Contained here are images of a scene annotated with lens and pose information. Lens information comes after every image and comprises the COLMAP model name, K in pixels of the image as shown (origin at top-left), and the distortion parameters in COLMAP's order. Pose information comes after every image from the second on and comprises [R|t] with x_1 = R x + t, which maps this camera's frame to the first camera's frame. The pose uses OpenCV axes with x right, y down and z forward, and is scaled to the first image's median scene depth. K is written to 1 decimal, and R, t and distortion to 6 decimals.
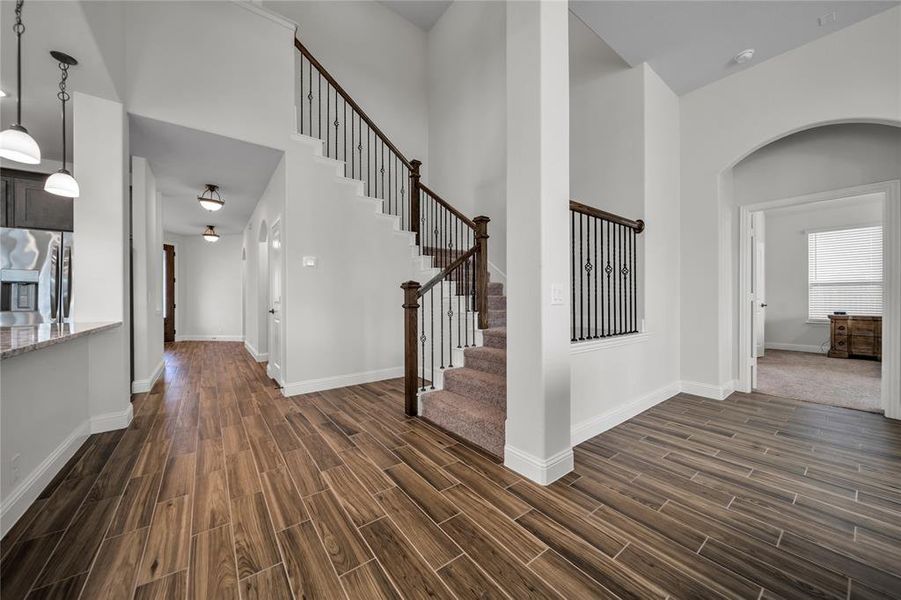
lens RADIAL K [[319.8, 0, 450.5], [0, 319.8, 300.0], [0, 0, 1]] dist [-0.000383, -0.000121]
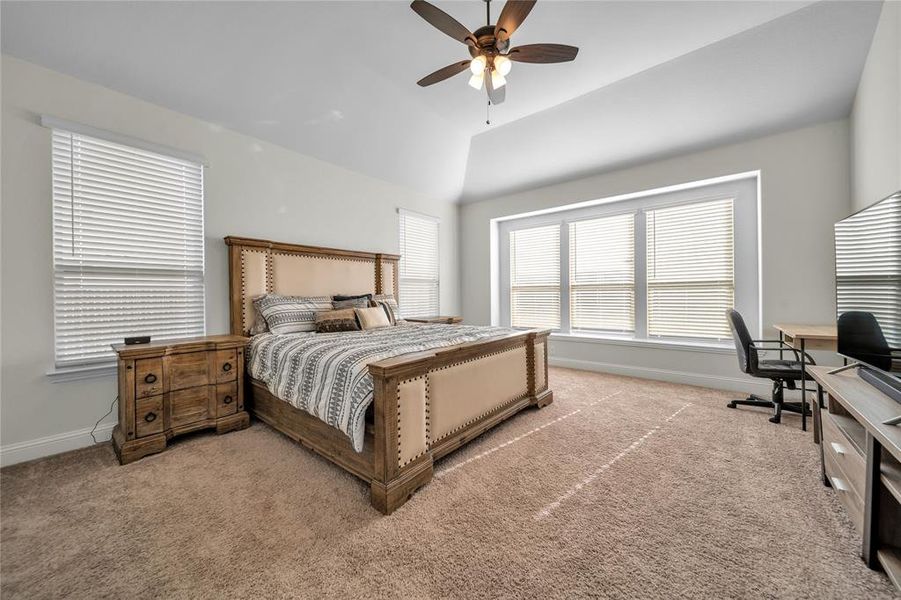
lens RADIAL K [[327.2, 0, 450.8], [0, 327.2, 290.1], [0, 0, 1]] dist [-0.000012, -0.000006]
pose [[-0.229758, 0.012184, 0.973172, 0.728668], [0.017549, 0.999811, -0.008374, -0.013990], [-0.973090, 0.015154, -0.229928, 0.719252]]
